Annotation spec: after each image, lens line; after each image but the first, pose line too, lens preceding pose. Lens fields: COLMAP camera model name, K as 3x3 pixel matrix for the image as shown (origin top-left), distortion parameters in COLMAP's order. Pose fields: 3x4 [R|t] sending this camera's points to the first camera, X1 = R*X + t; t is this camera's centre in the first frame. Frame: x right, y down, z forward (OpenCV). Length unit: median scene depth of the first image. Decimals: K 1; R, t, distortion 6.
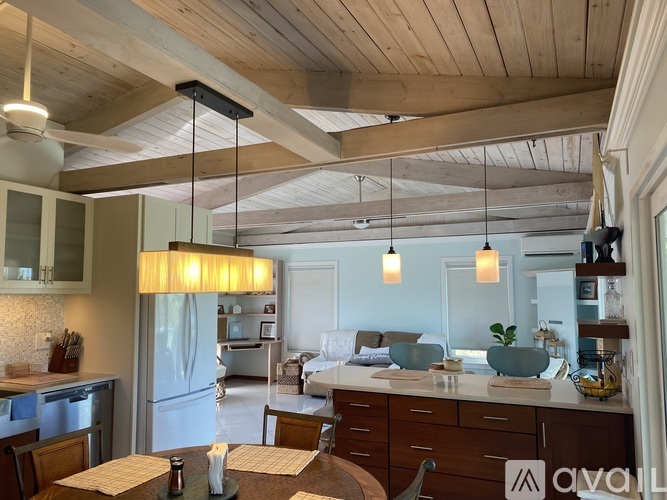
lens RADIAL K [[523.4, 0, 333.6], [0, 523.4, 250.7], [0, 0, 1]] dist [0.028300, 0.000605]
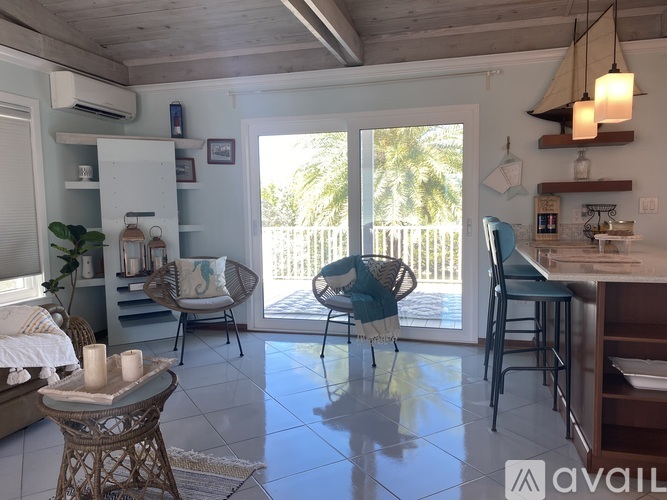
lens RADIAL K [[523.4, 0, 335.2], [0, 523.4, 249.0], [0, 0, 1]] dist [0.028300, 0.000605]
pose [[-0.158912, -0.076304, 0.984340, -0.287331], [-0.061998, 0.995812, 0.067185, 0.113204], [-0.985344, -0.050351, -0.162977, 0.818326]]
